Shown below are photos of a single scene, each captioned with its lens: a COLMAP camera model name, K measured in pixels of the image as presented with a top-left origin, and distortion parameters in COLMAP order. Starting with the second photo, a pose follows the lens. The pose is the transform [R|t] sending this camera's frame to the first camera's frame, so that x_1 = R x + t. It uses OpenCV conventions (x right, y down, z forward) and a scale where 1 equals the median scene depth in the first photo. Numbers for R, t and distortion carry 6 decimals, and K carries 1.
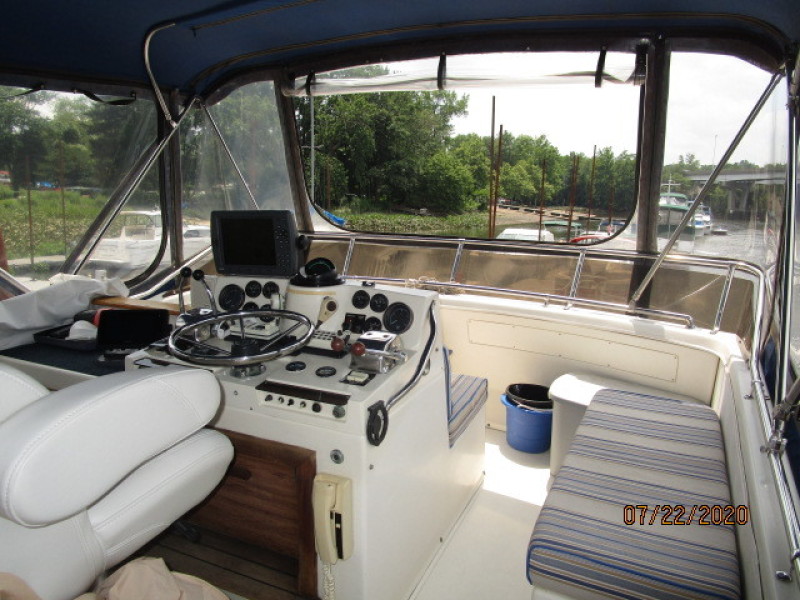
lens RADIAL K [[580.9, 0, 401.7], [0, 580.9, 302.6], [0, 0, 1]] dist [-0.006934, -0.006677]
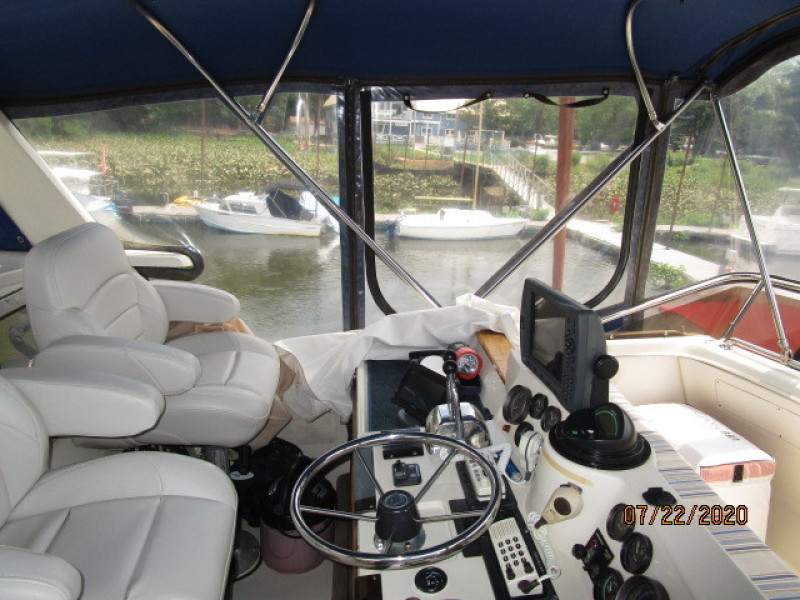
lens RADIAL K [[580.9, 0, 401.7], [0, 580.9, 302.6], [0, 0, 1]] dist [-0.006934, -0.006677]
pose [[0.484178, 0.248001, -0.839087, 0.133278], [-0.196994, 0.965266, 0.171624, -0.147849], [0.852505, 0.082198, 0.516215, 0.343532]]
